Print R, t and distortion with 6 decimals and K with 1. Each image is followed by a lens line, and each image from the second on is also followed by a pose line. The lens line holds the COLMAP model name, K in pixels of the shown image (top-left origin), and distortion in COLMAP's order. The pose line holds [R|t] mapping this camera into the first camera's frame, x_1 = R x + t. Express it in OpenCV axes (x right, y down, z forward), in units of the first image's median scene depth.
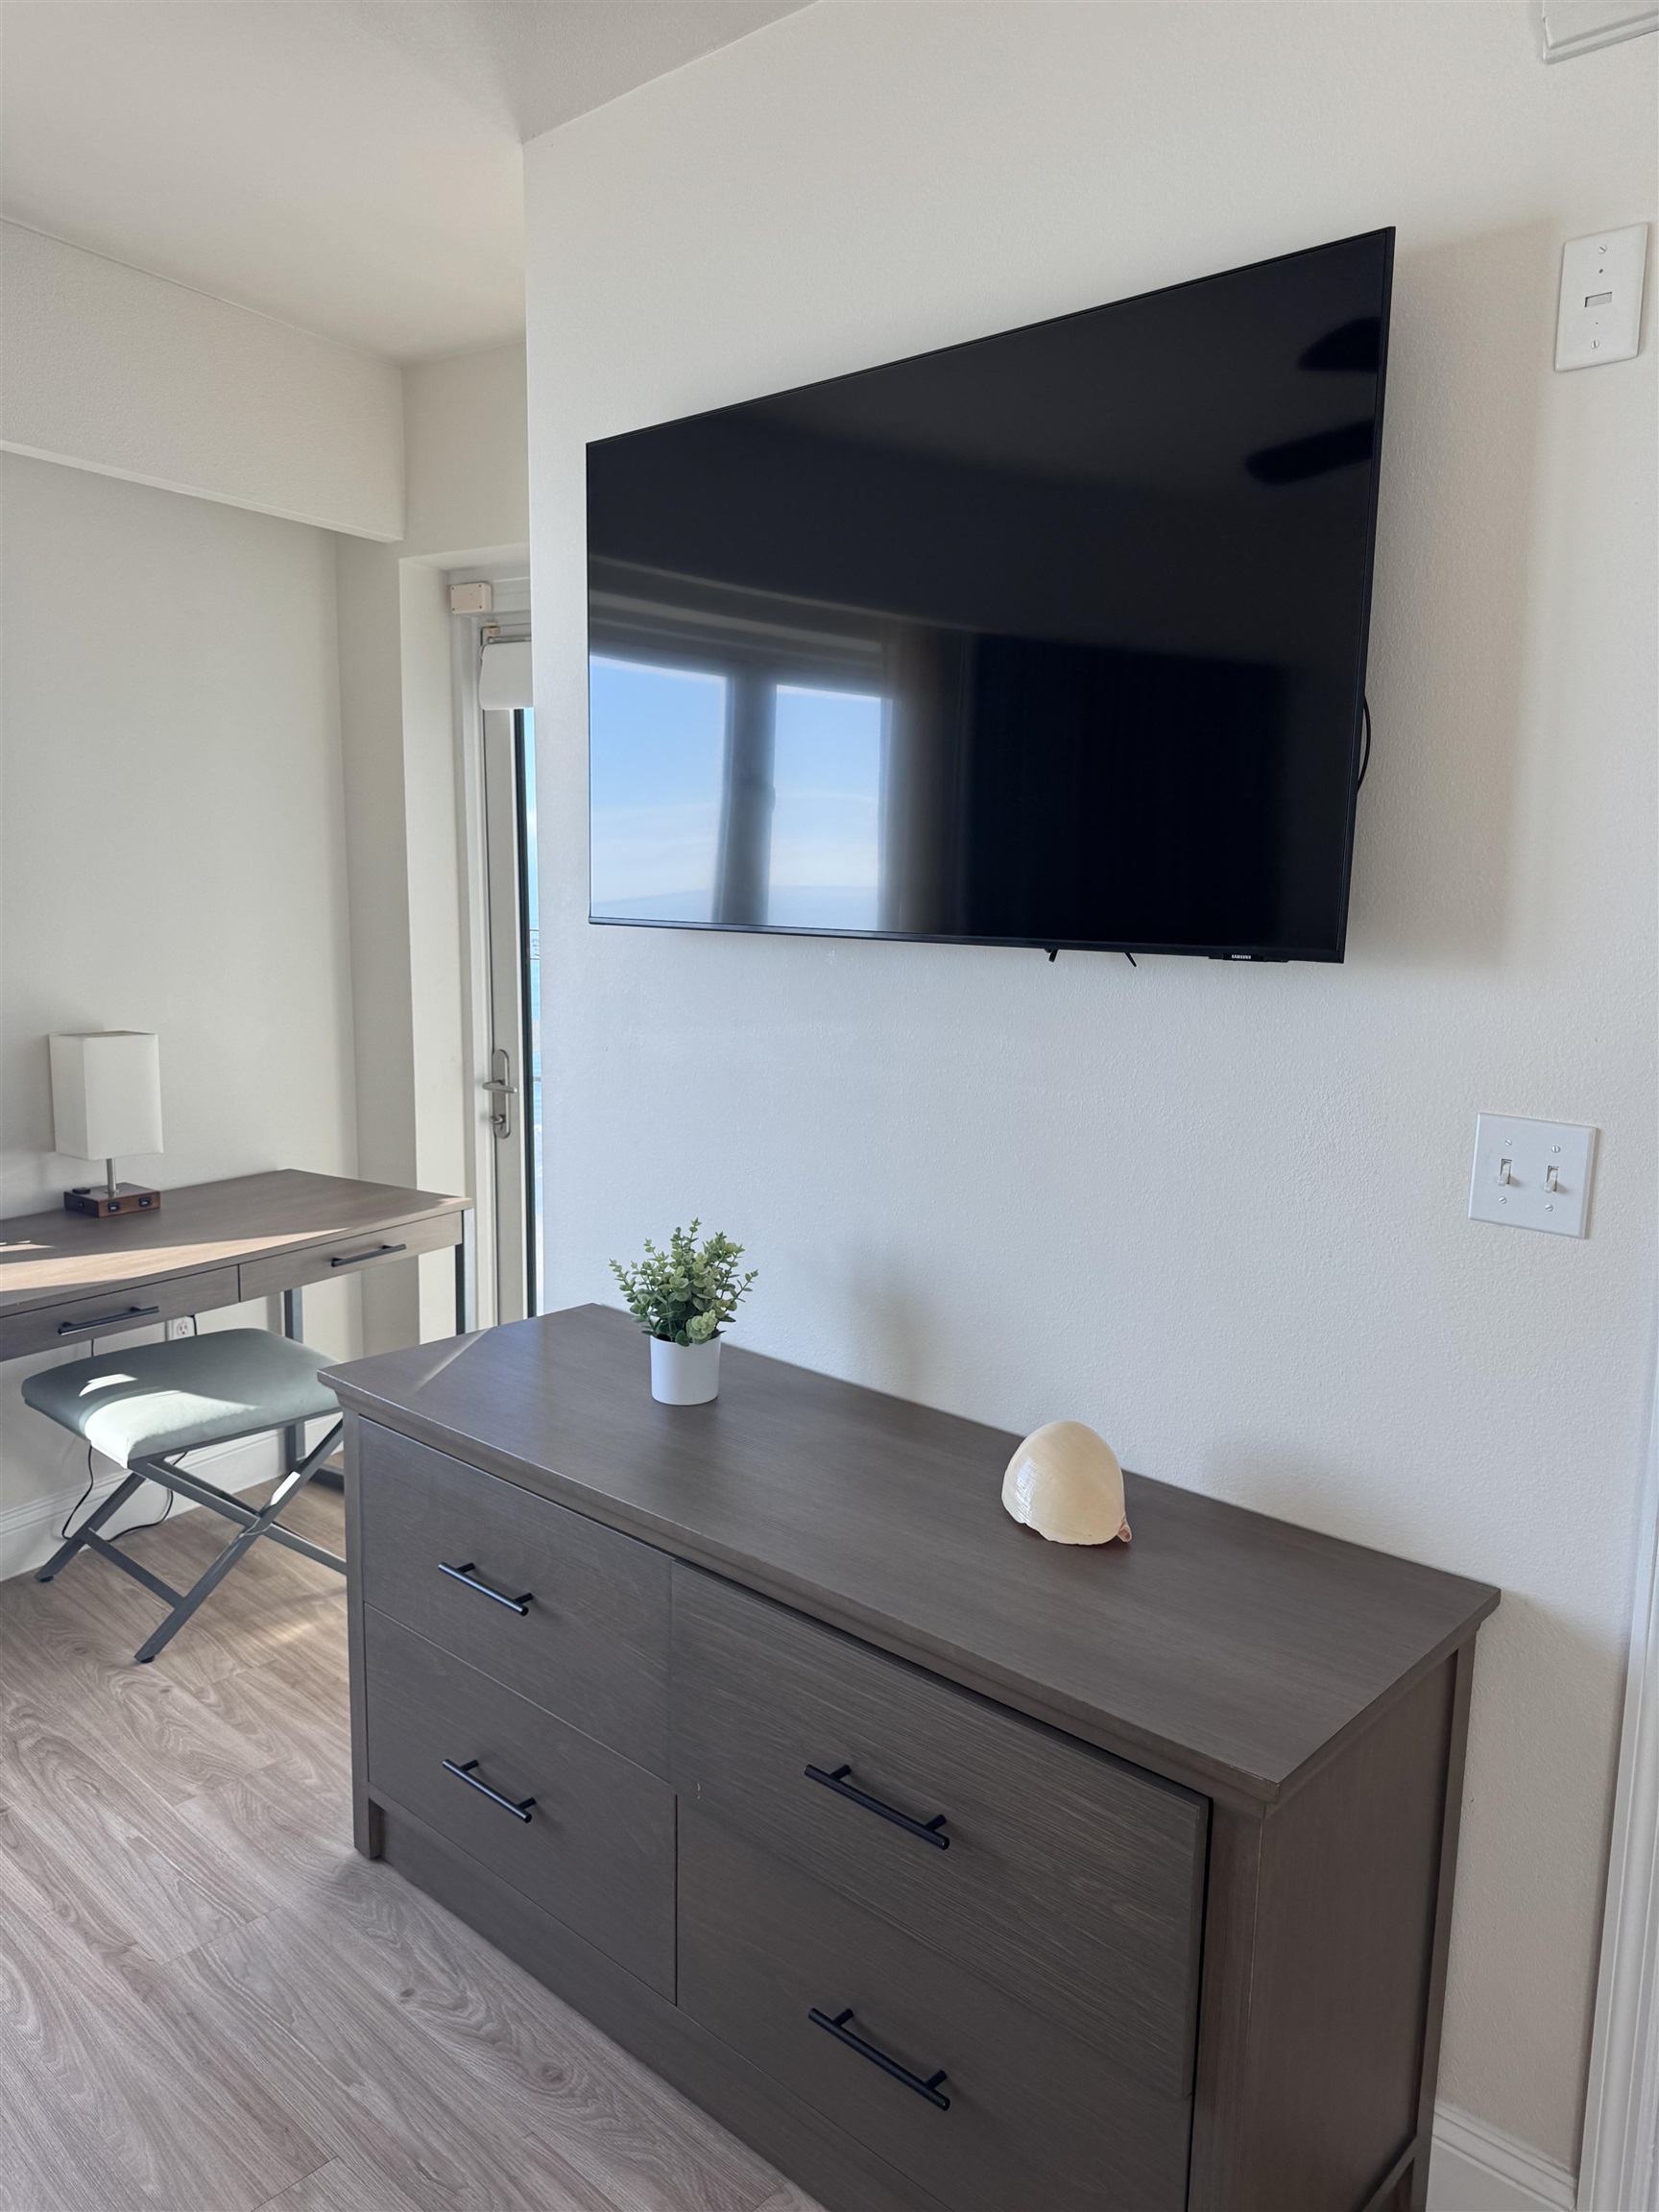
lens RADIAL K [[1571.6, 0, 844.1], [0, 1571.6, 1100.0], [0, 0, 1]] dist [0.036997, -0.039059]
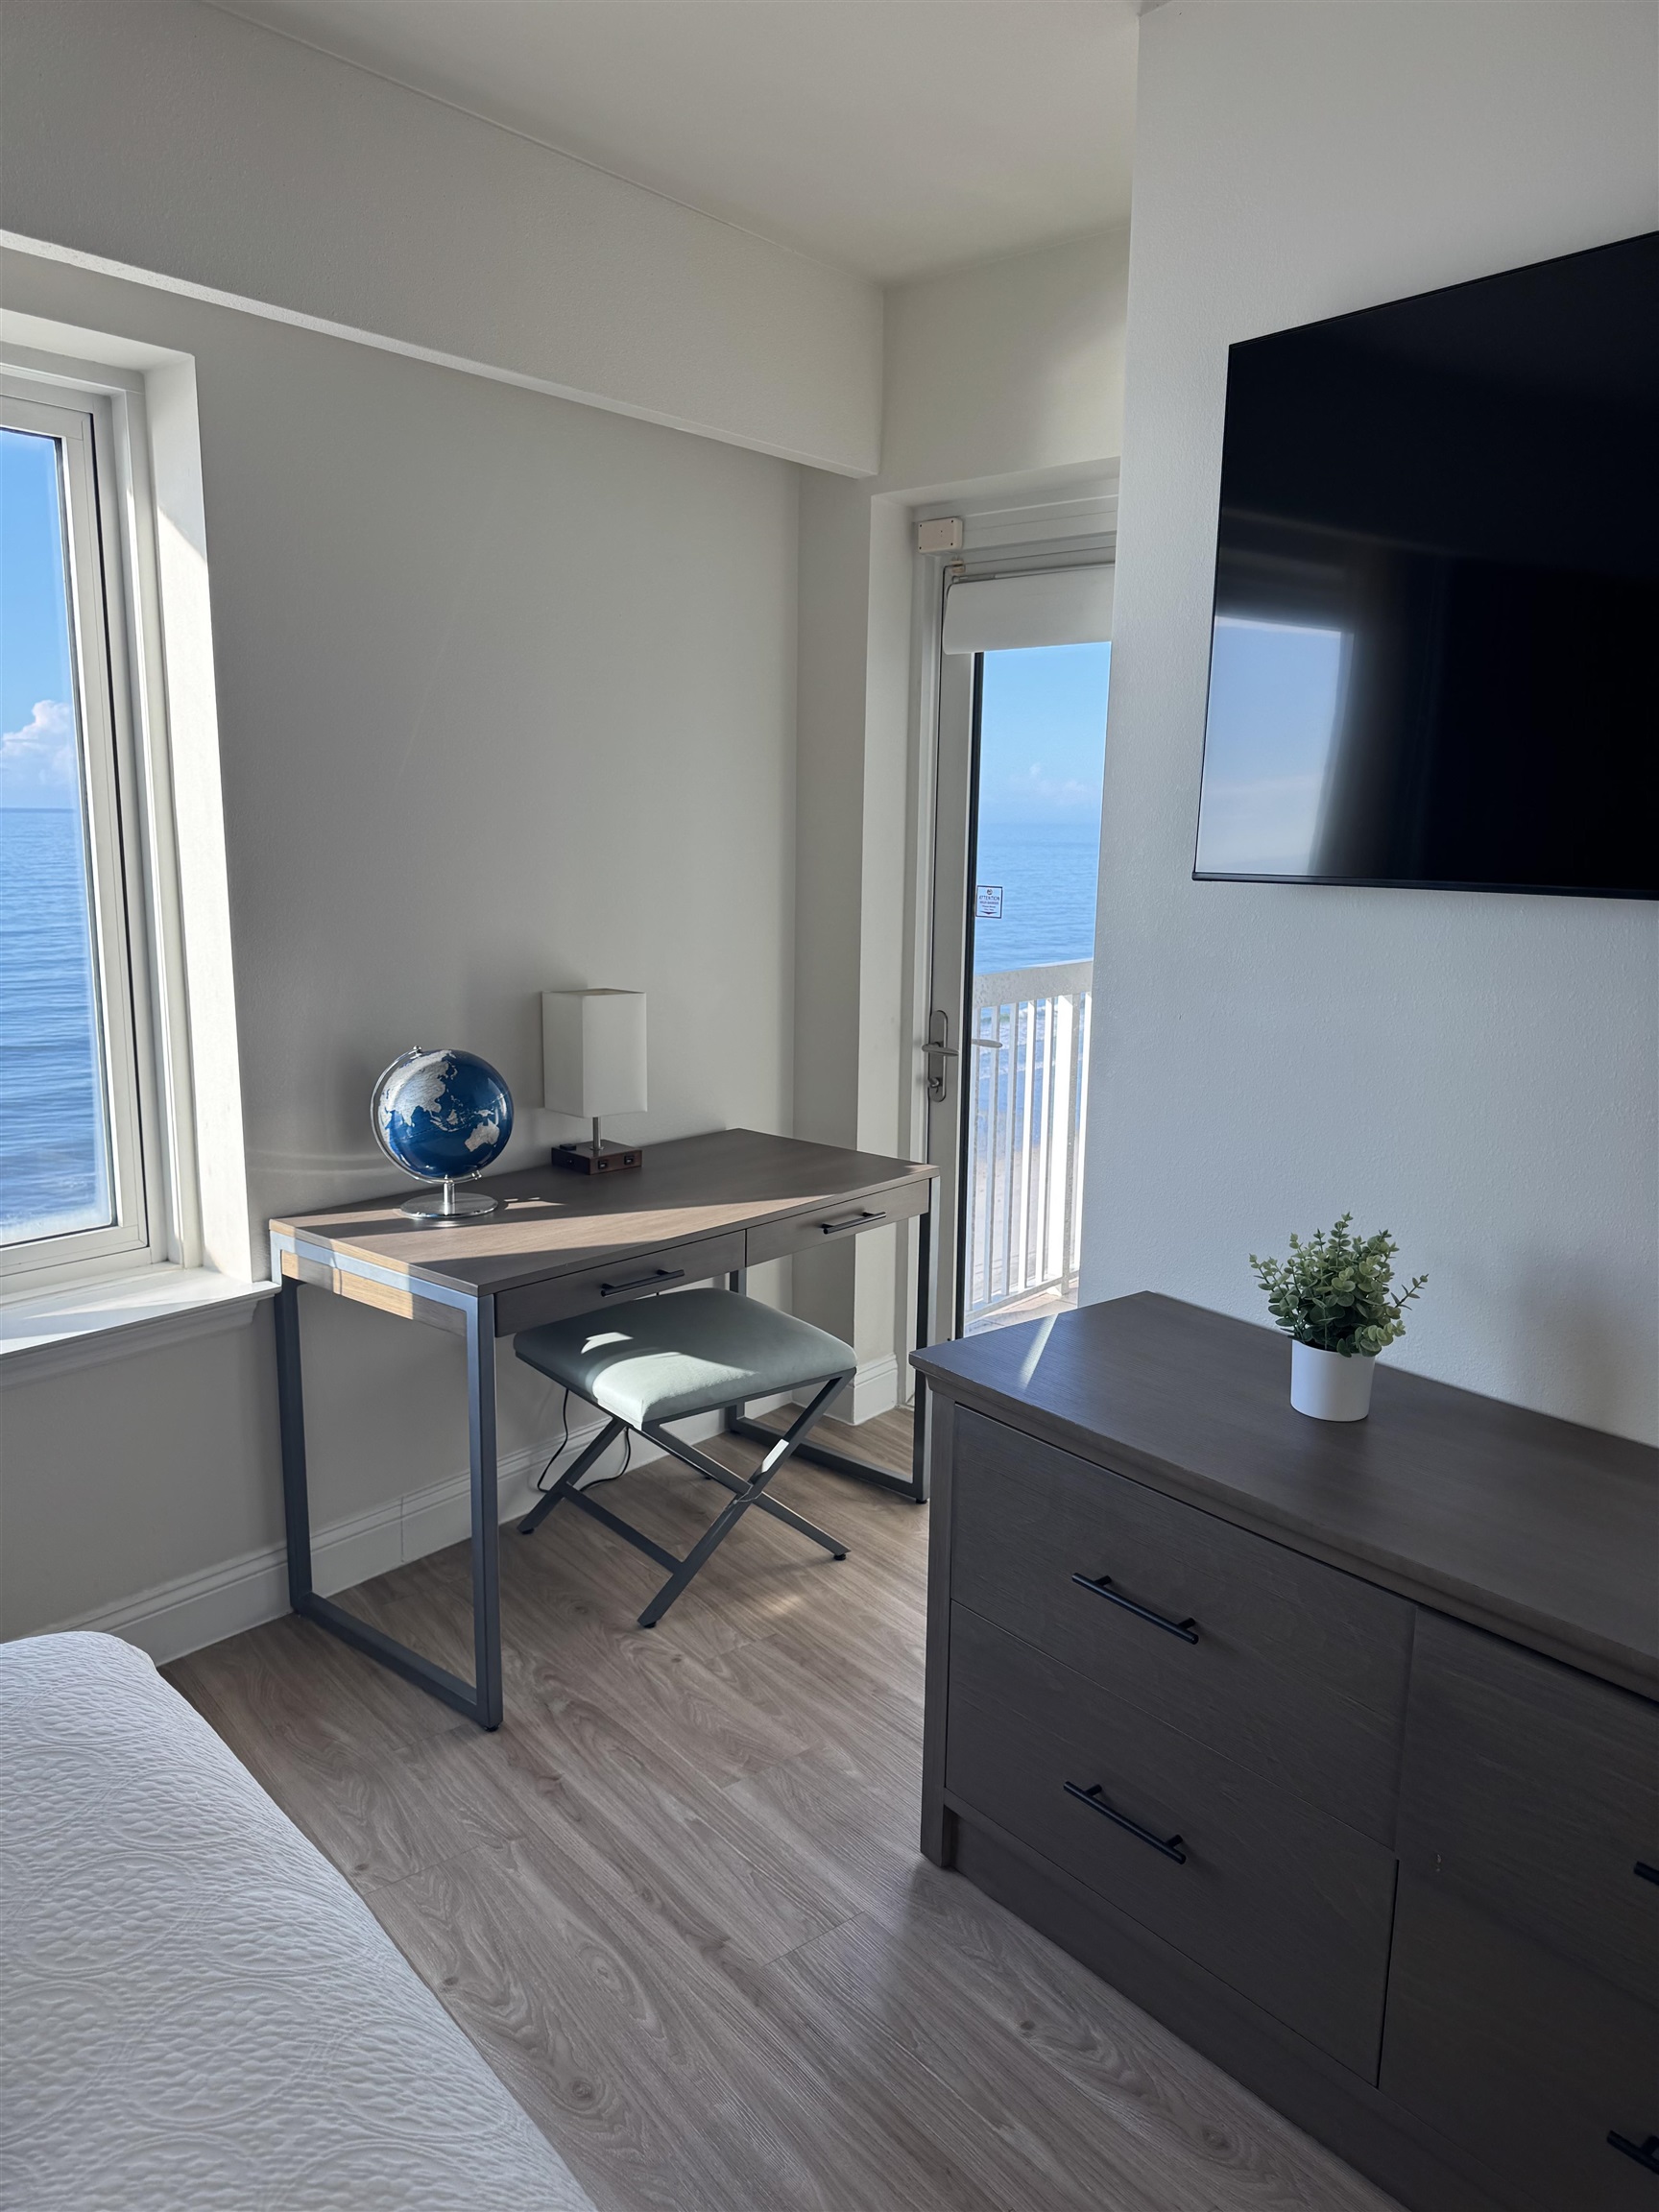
lens RADIAL K [[1571.6, 0, 833.9], [0, 1571.6, 1093.3], [0, 0, 1]] dist [0.036997, -0.039059]
pose [[0.989445, 0.025056, -0.142725, -0.204252], [-0.021019, 0.999337, 0.029725, -0.011063], [0.143375, -0.026412, 0.989316, 0.052056]]
